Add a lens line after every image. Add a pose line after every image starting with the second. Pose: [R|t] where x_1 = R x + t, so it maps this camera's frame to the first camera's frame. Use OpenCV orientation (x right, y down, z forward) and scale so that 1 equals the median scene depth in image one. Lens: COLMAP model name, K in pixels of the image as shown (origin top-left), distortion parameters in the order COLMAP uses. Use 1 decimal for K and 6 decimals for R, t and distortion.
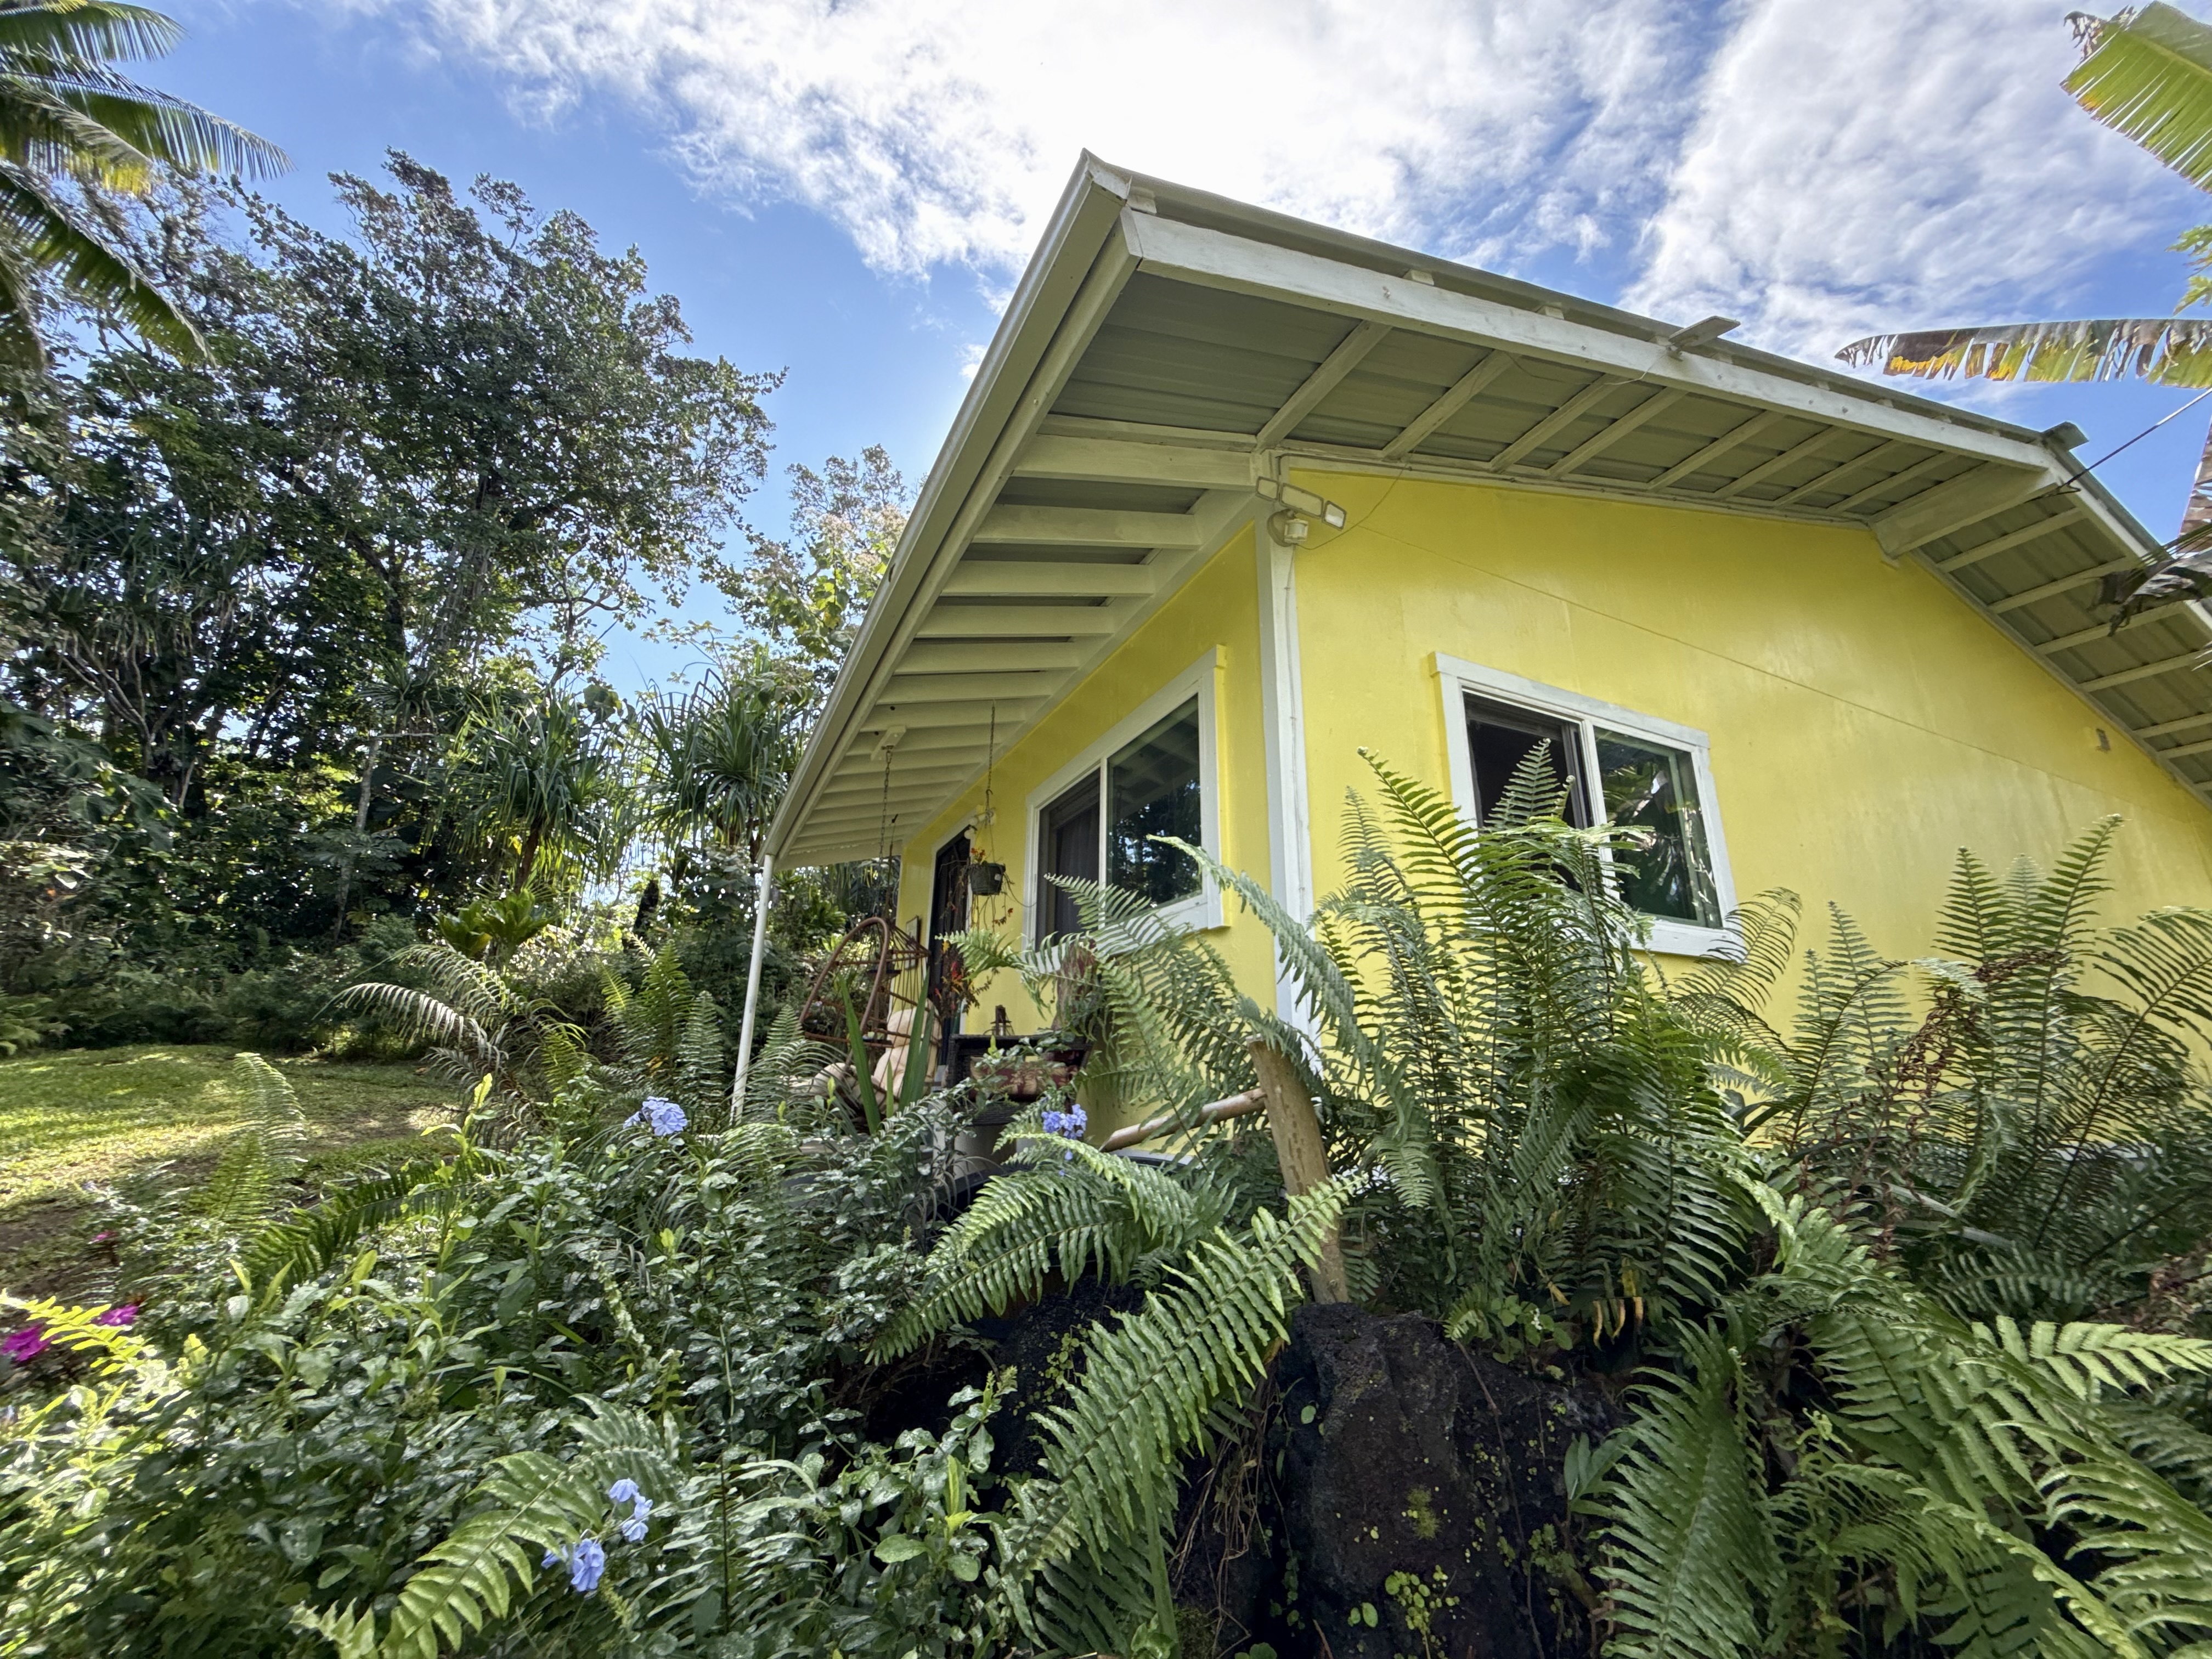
lens RADIAL K [[892.8, 0, 1103.4], [0, 892.8, 841.0], [0, 0, 1]] dist [-0.001352, -0.000484]
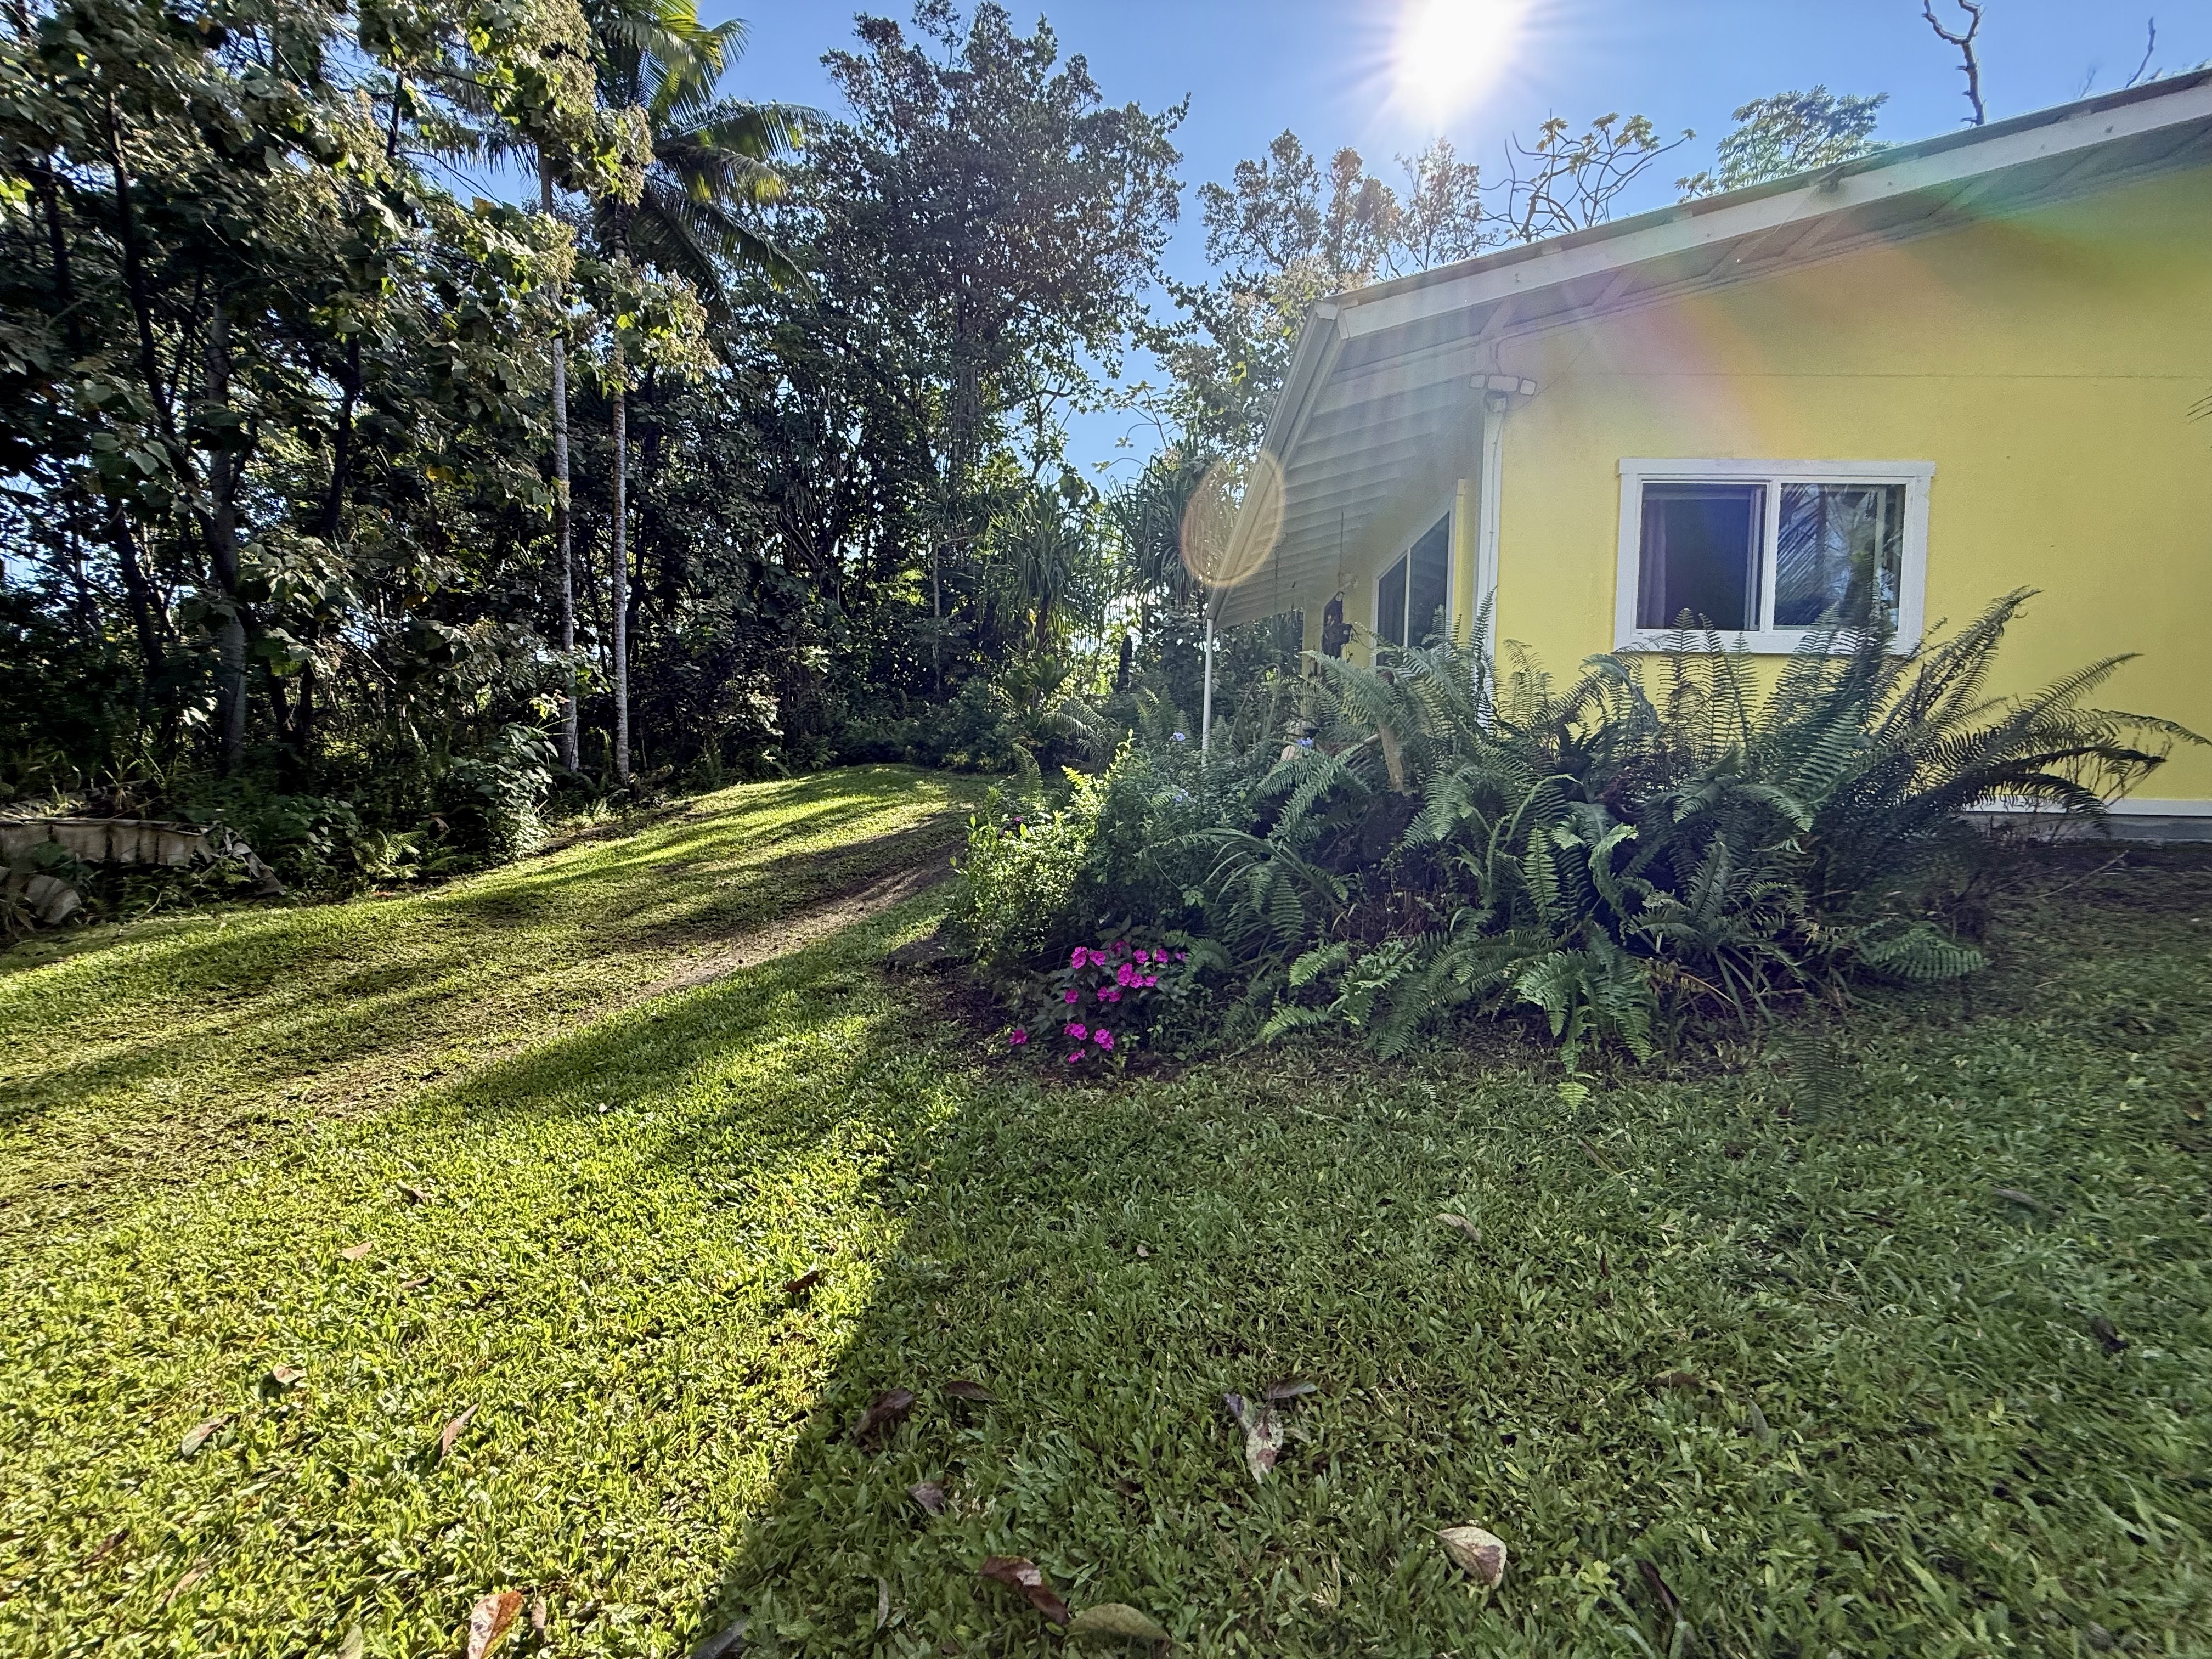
lens RADIAL K [[892.8, 0, 1103.4], [0, 892.8, 841.0], [0, 0, 1]] dist [-0.001352, -0.000484]
pose [[0.882531, 0.024417, -0.469620, 0.050515], [0.116434, 0.956210, 0.268524, -0.015942], [0.455612, -0.291660, 0.841042, -0.126784]]
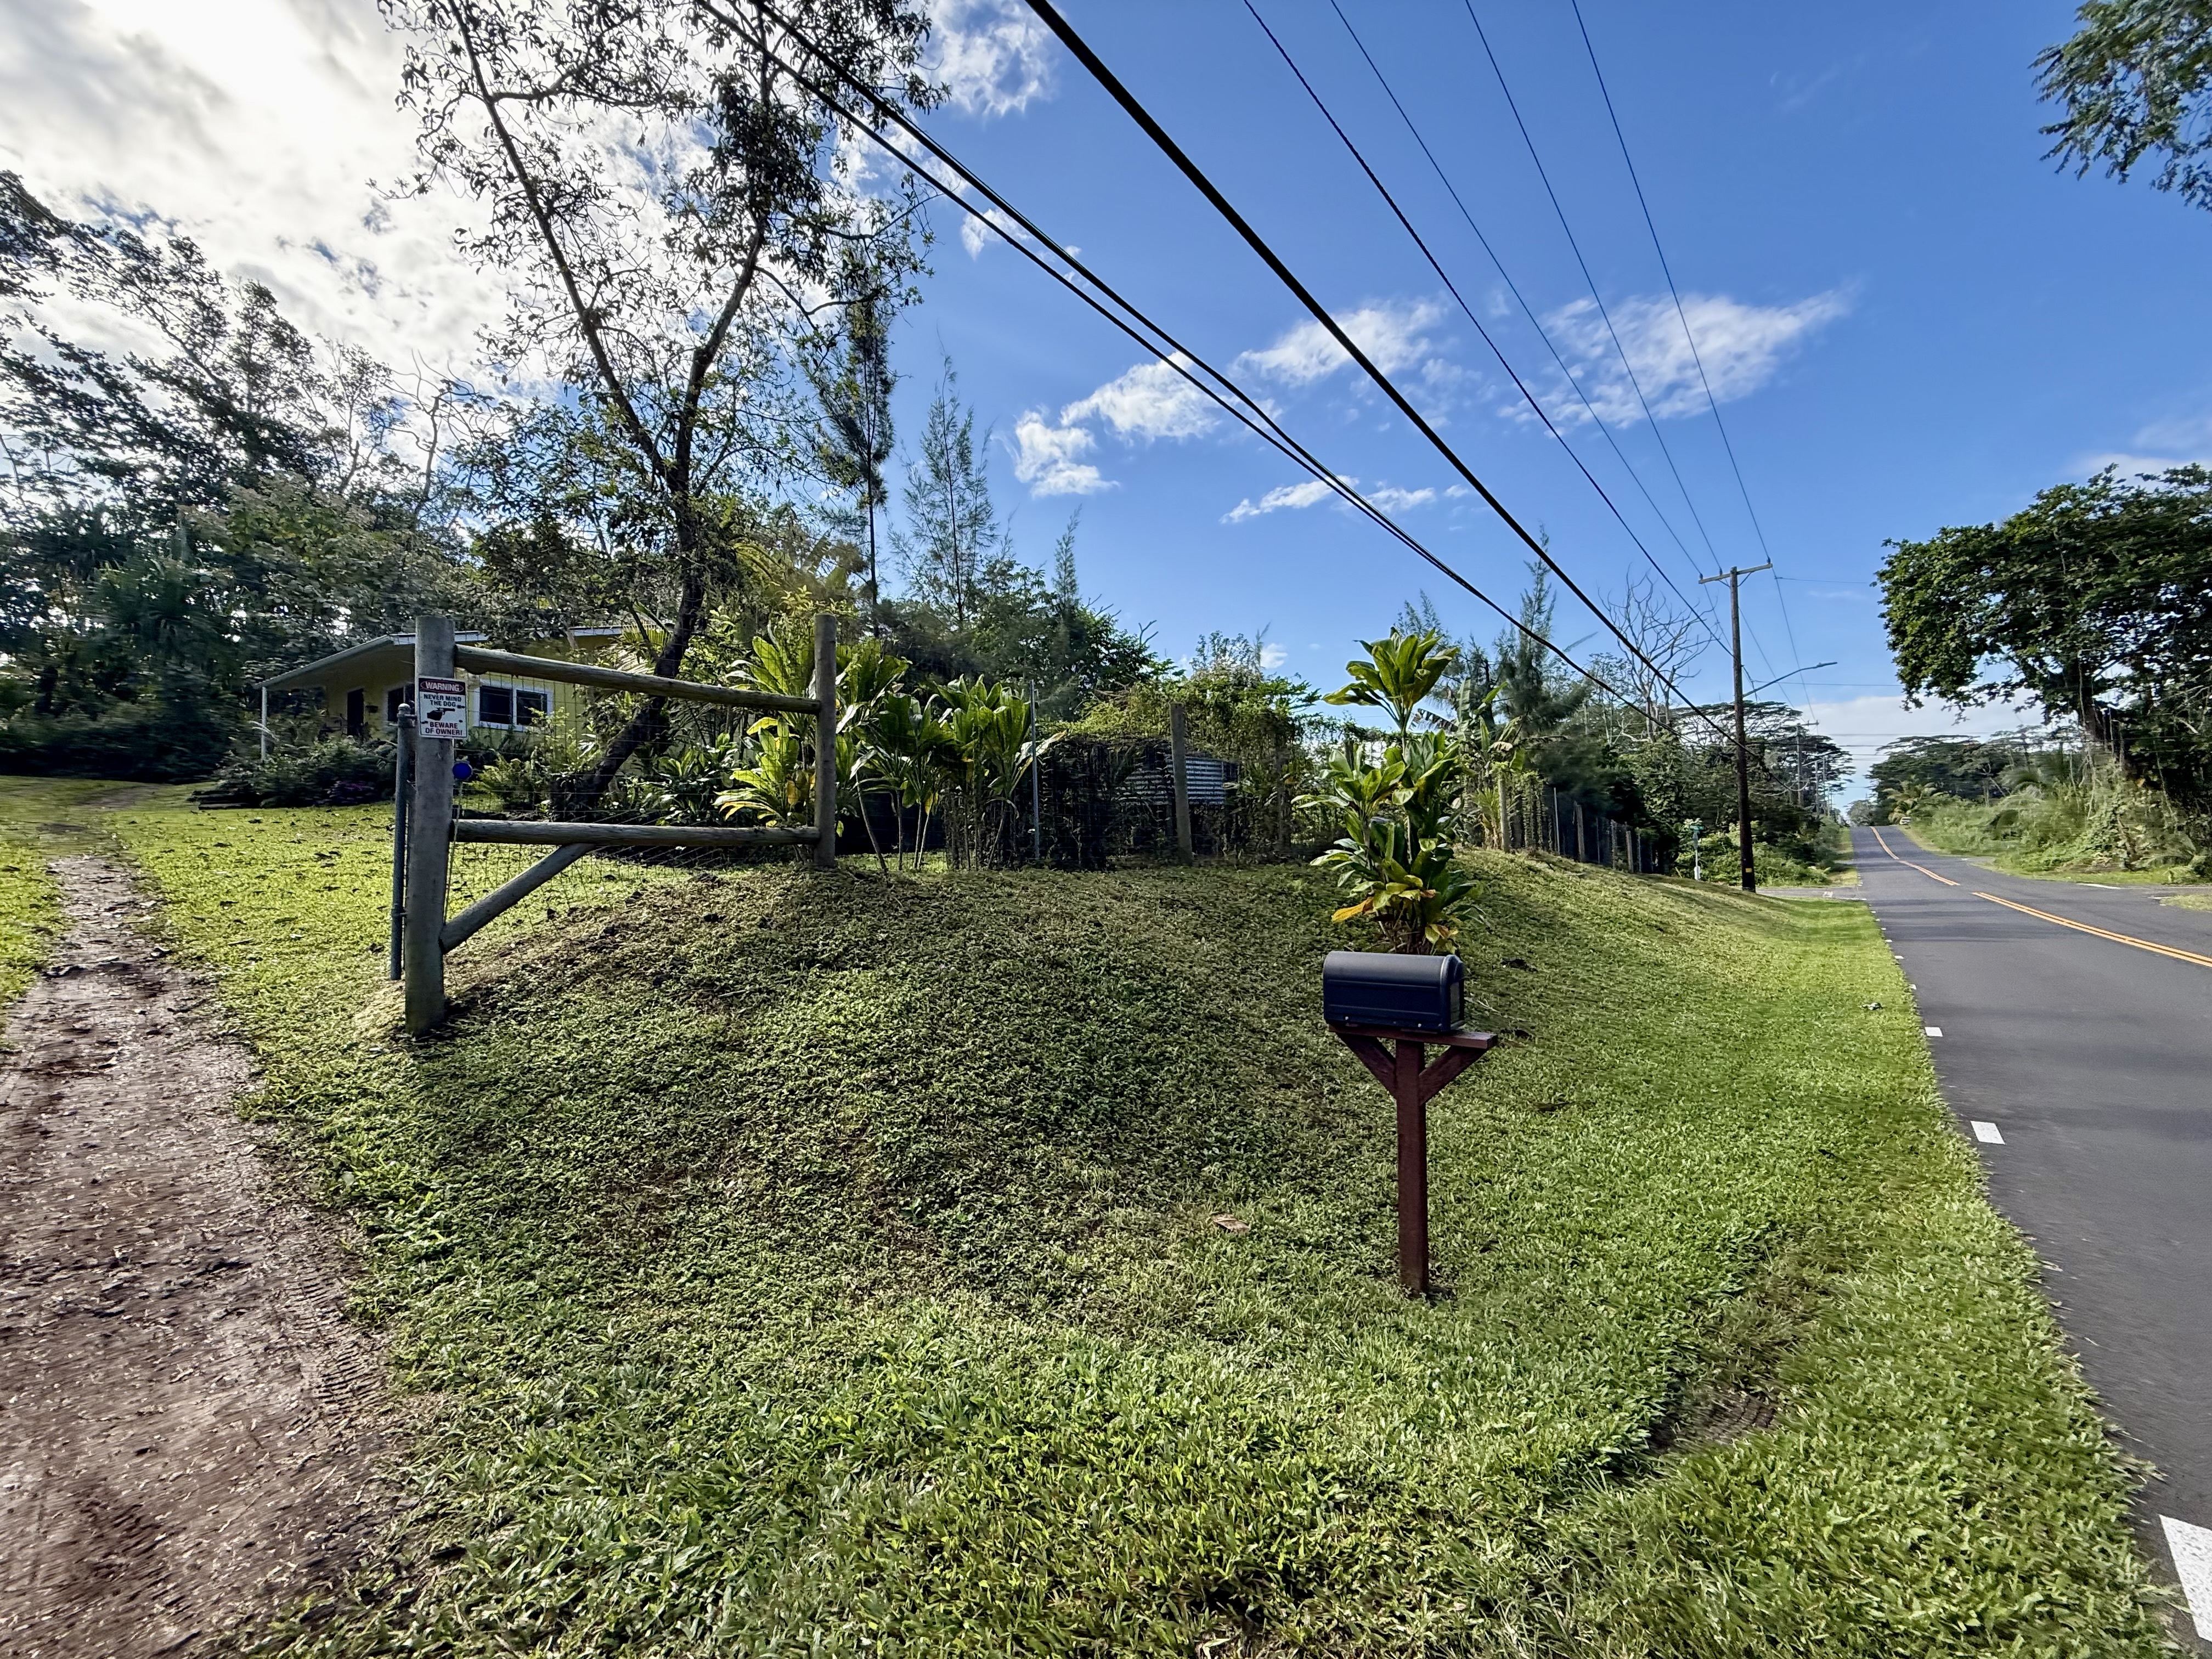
lens RADIAL K [[892.8, 0, 1103.4], [0, 892.8, 841.0], [0, 0, 1]] dist [-0.001352, -0.000484]
pose [[0.836551, -0.022400, 0.547430, 0.090509], [-0.102274, 0.975217, 0.196193, -0.107641], [-0.538258, -0.220113, 0.813528, -0.906354]]
